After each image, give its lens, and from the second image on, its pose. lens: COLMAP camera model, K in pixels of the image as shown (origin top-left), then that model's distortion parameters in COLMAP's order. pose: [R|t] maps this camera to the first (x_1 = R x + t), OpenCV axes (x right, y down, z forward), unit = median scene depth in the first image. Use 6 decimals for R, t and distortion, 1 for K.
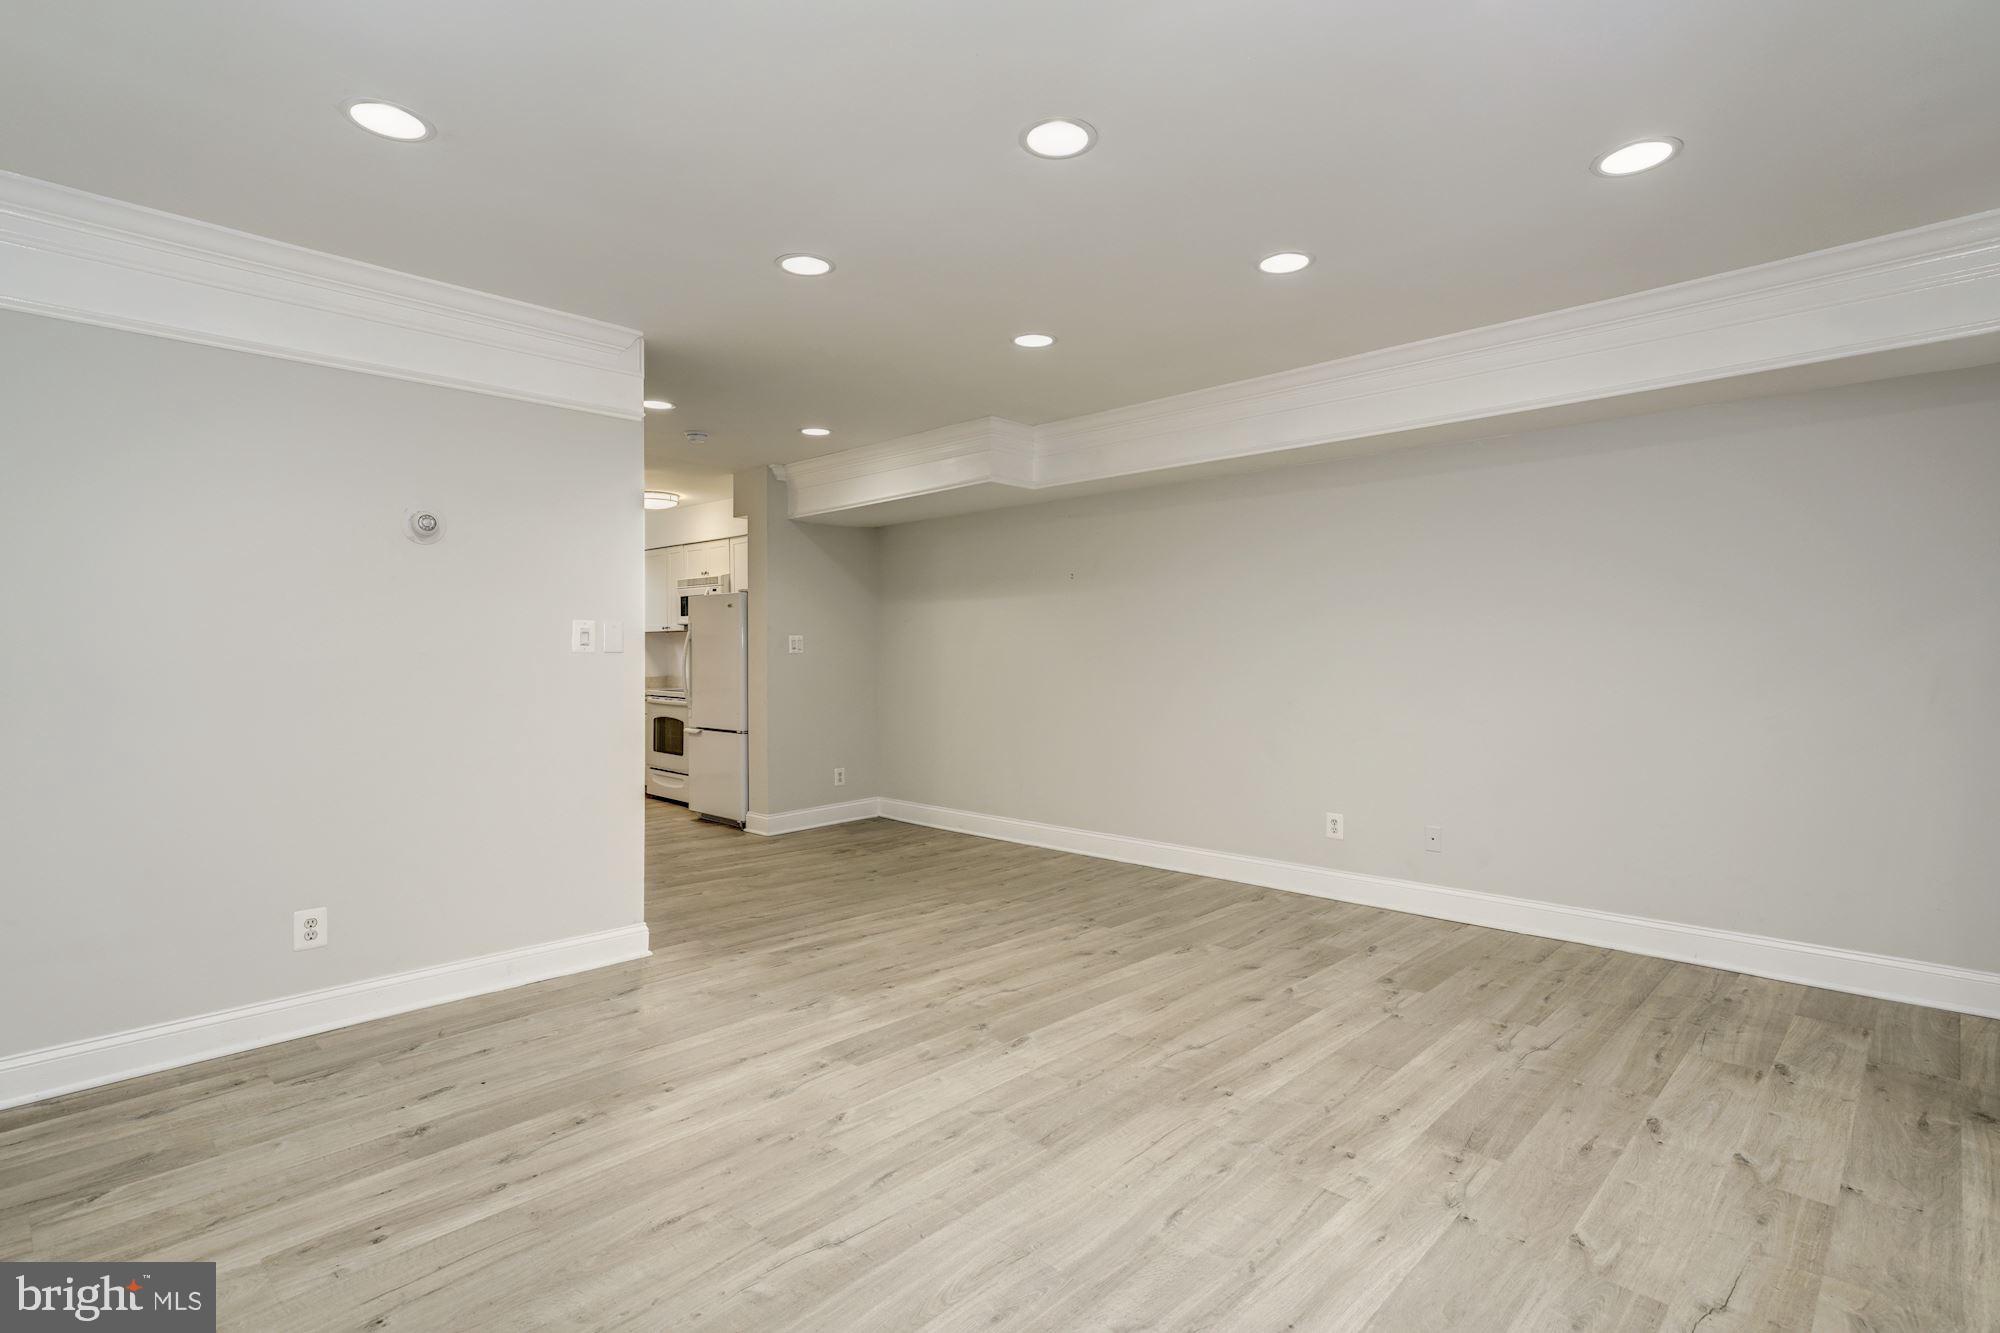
lens RADIAL K [[979.7, 0, 1004.0], [0, 979.7, 668.9], [0, 0, 1]] dist [0.015597, 0.001594]
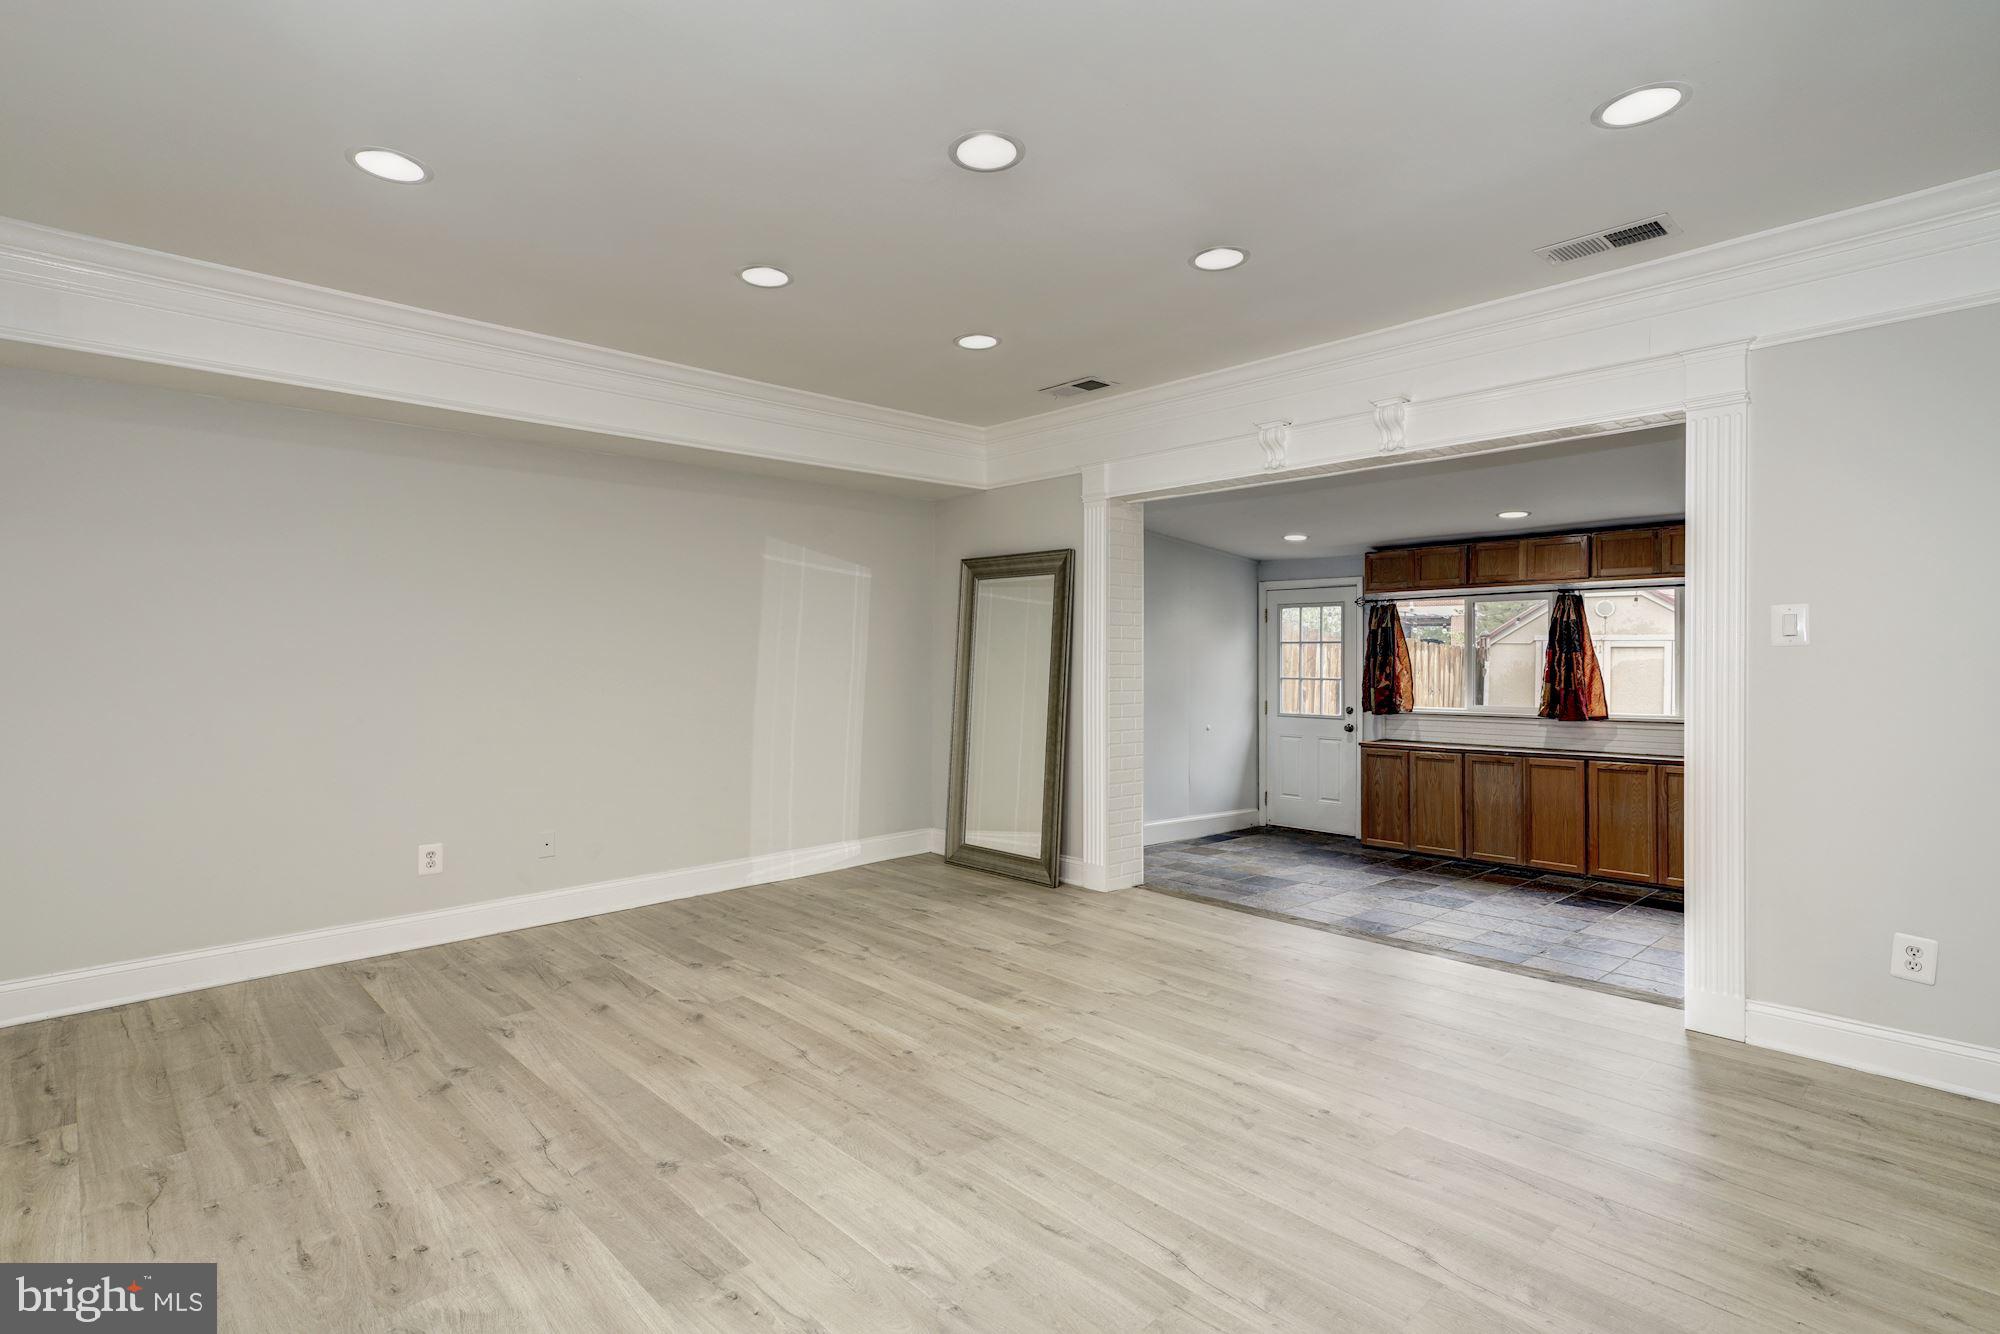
lens RADIAL K [[979.7, 0, 978.5], [0, 979.7, 661.7], [0, 0, 1]] dist [0.015597, 0.001594]
pose [[0.056519, -0.004205, 0.998393, -0.756556], [0.016807, 0.999853, 0.003260, -0.008775], [-0.998260, 0.016596, 0.056582, 0.738999]]
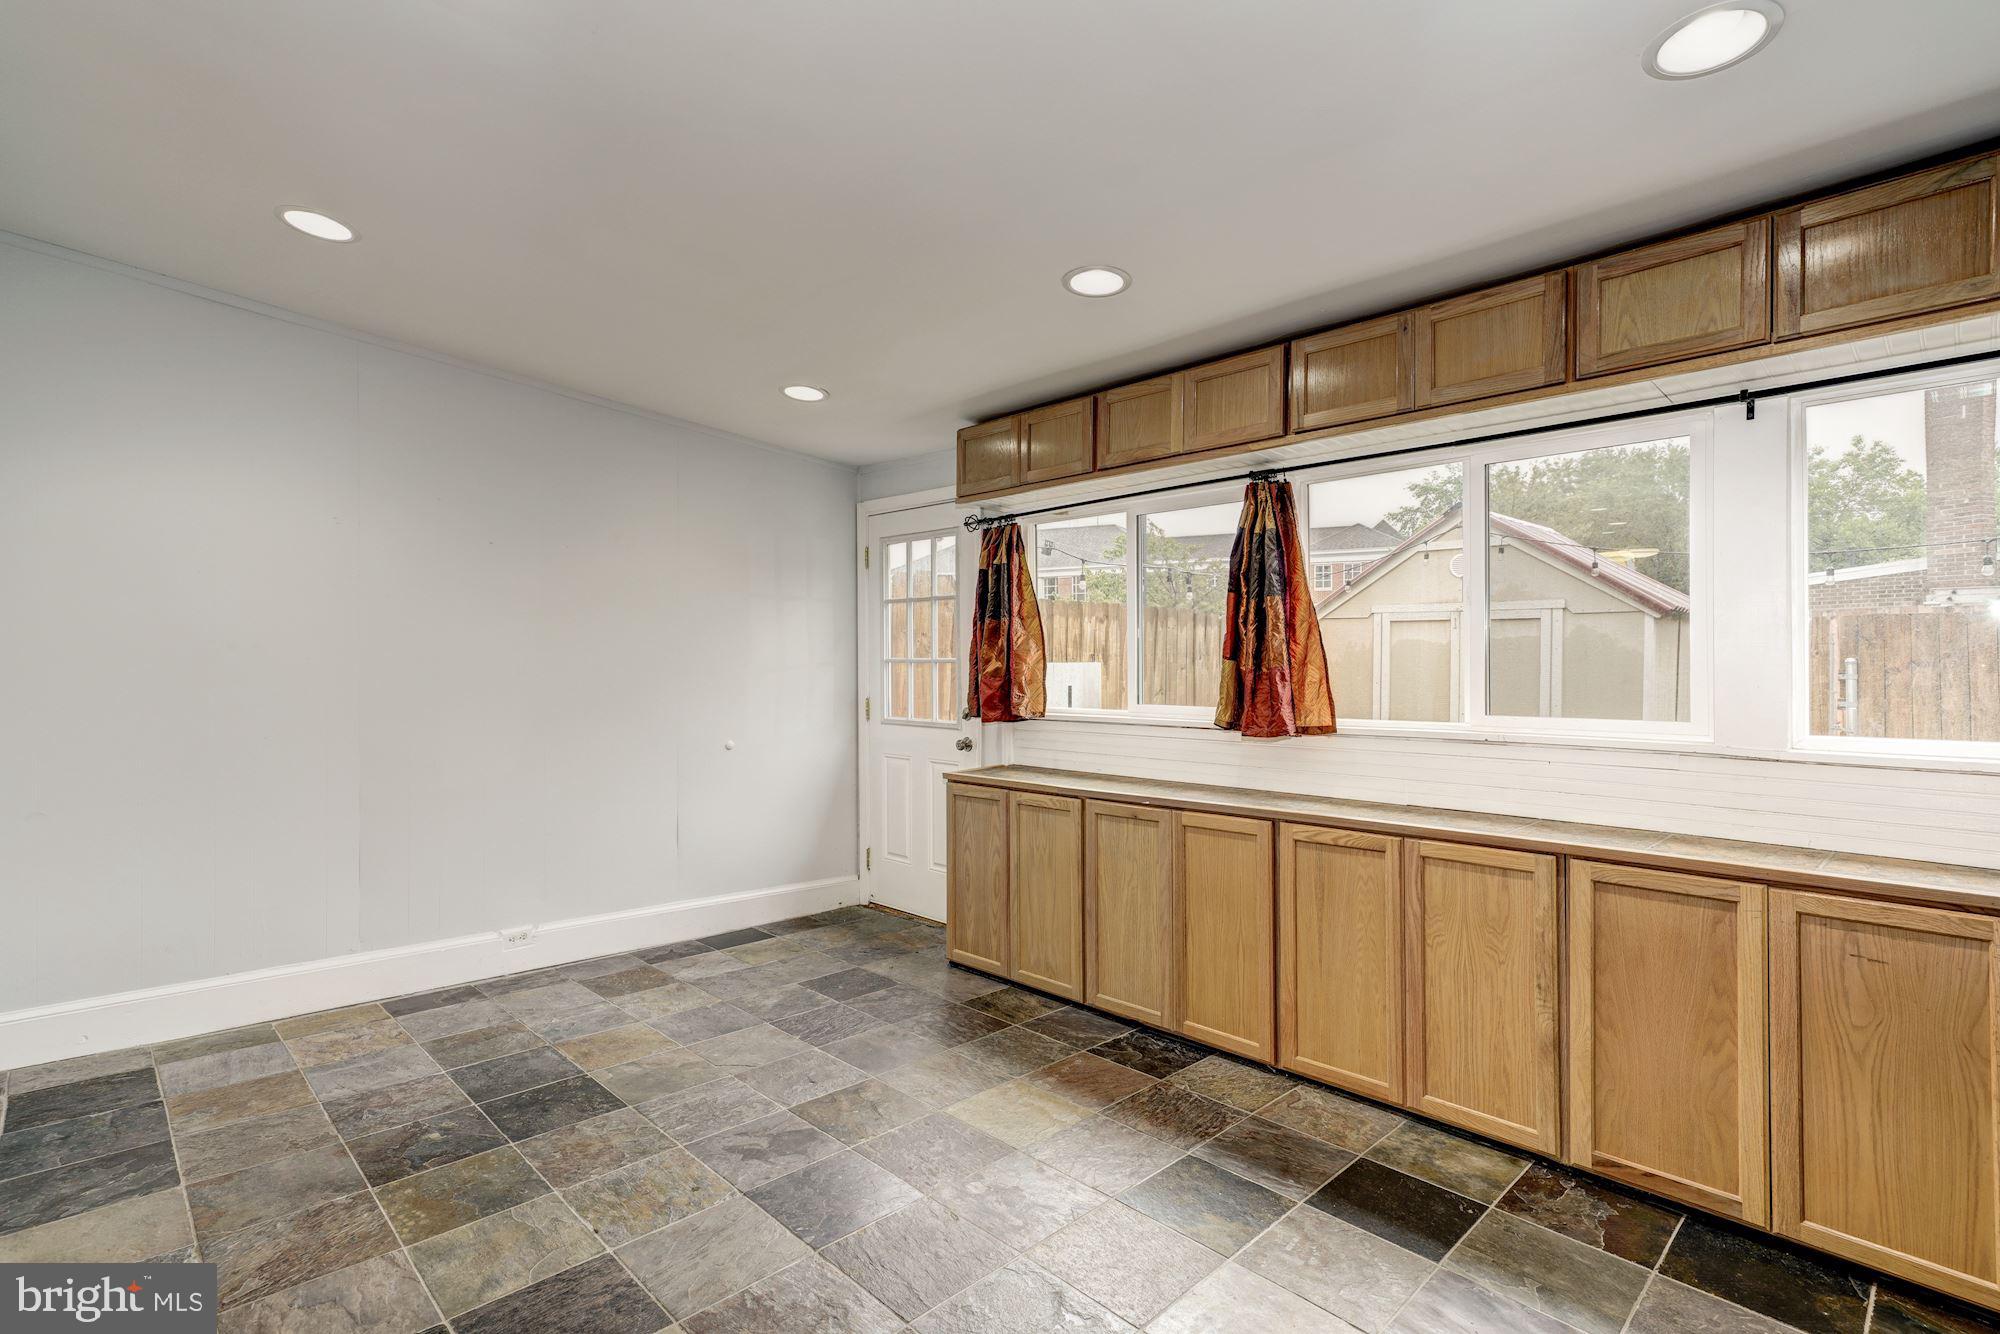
lens RADIAL K [[979.7, 0, 962.2], [0, 979.7, 665.2], [0, 0, 1]] dist [0.015597, 0.001594]
pose [[0.032743, -0.008275, 0.999430, 0.393419], [0.017360, 0.999820, 0.007709, 0.058366], [-0.999313, 0.017098, 0.032881, -0.132123]]
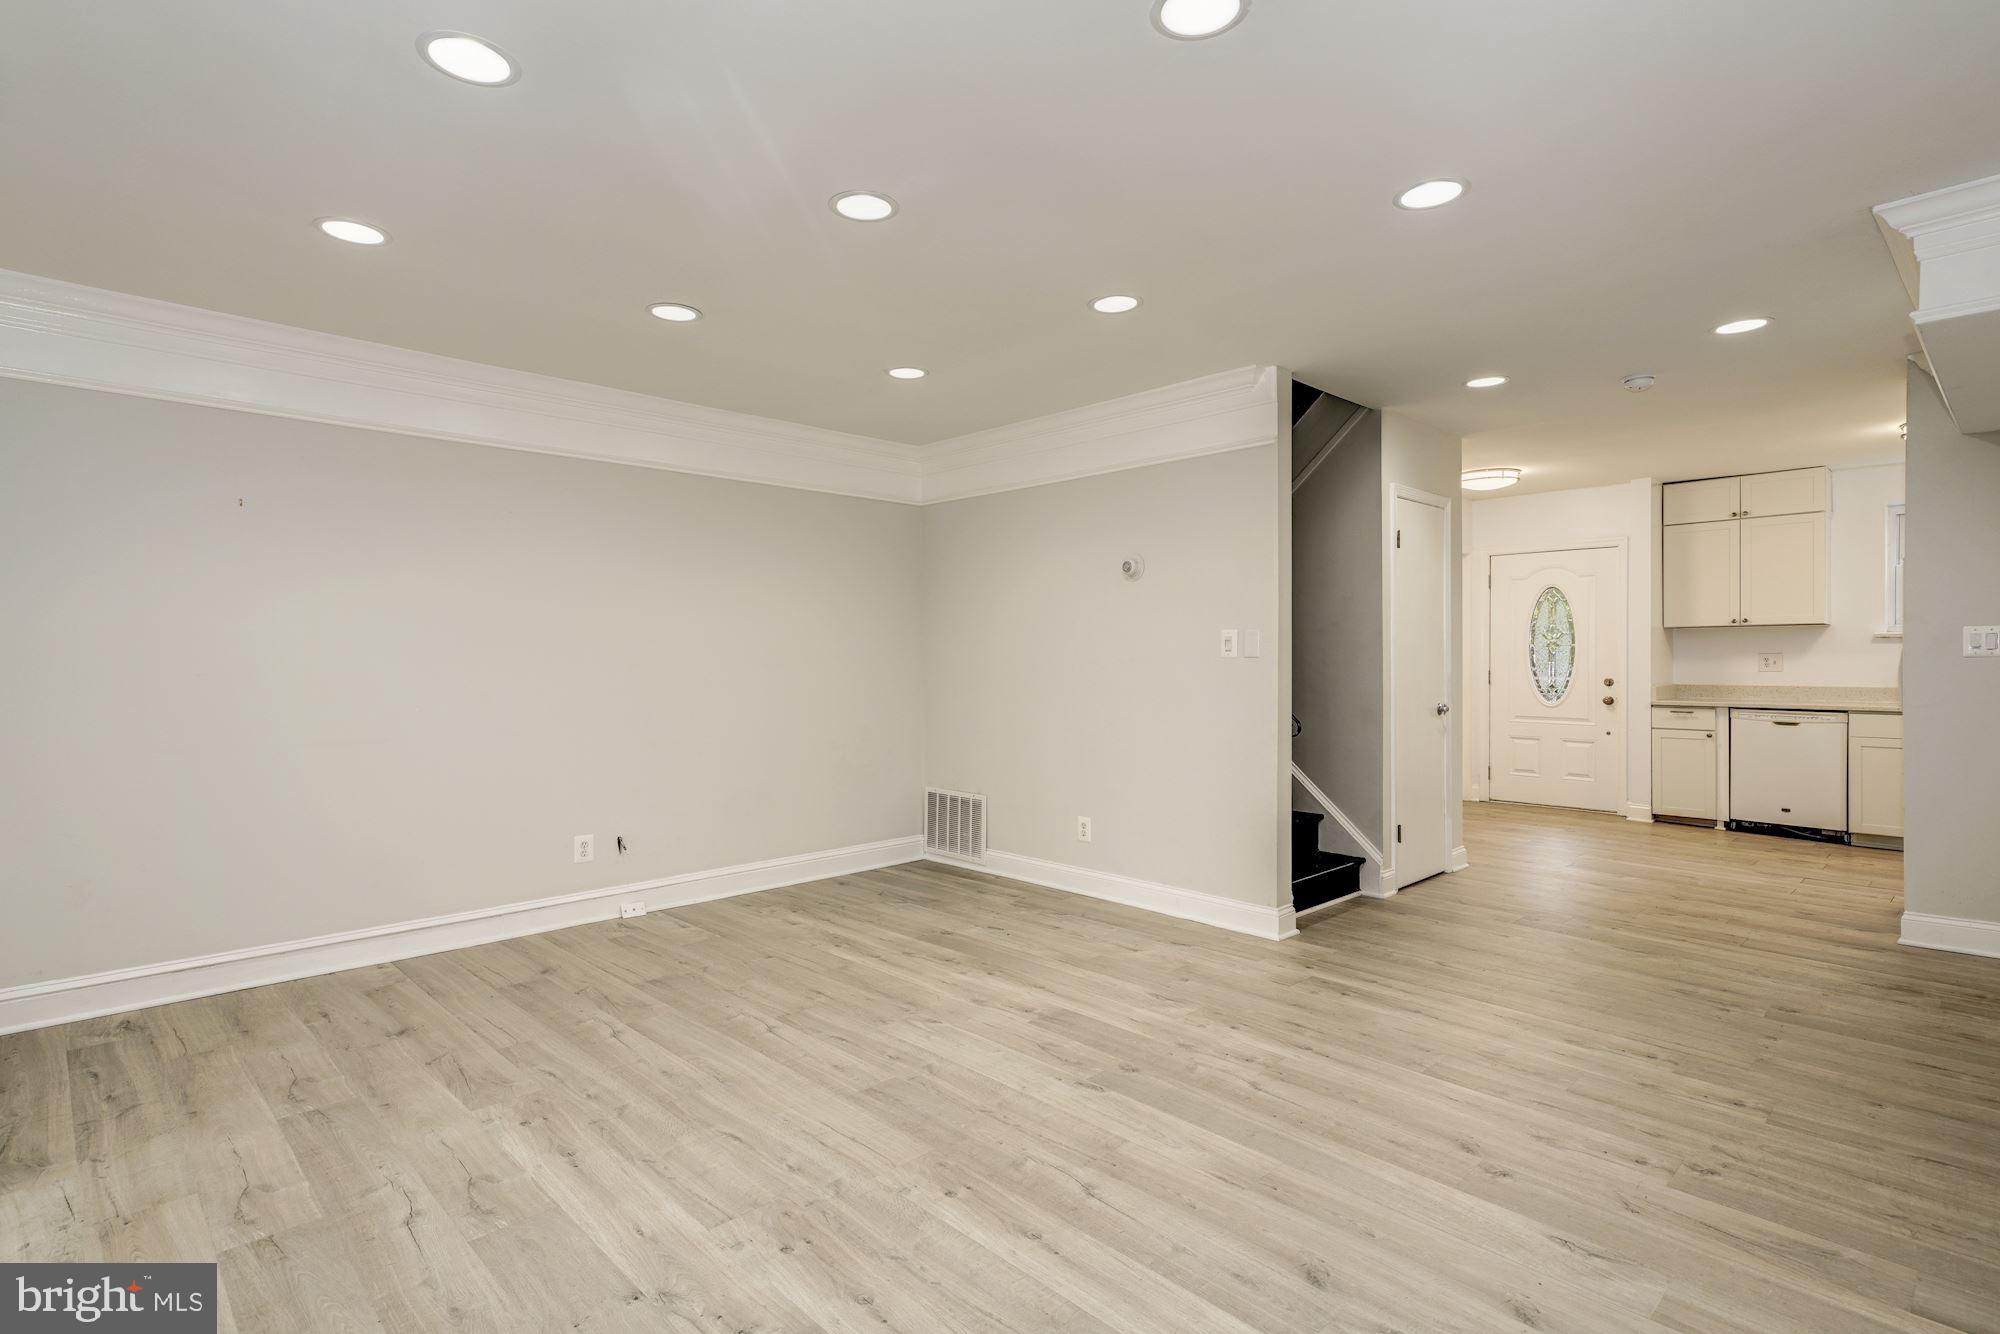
lens RADIAL K [[979.7, 0, 976.0], [0, 979.7, 666.5], [0, 0, 1]] dist [0.015597, 0.001594]
pose [[-0.049131, 0.013909, -0.998695, 0.914843], [-0.011974, 0.999823, 0.014513, -0.023149], [0.998721, 0.012672, -0.048956, 0.918184]]
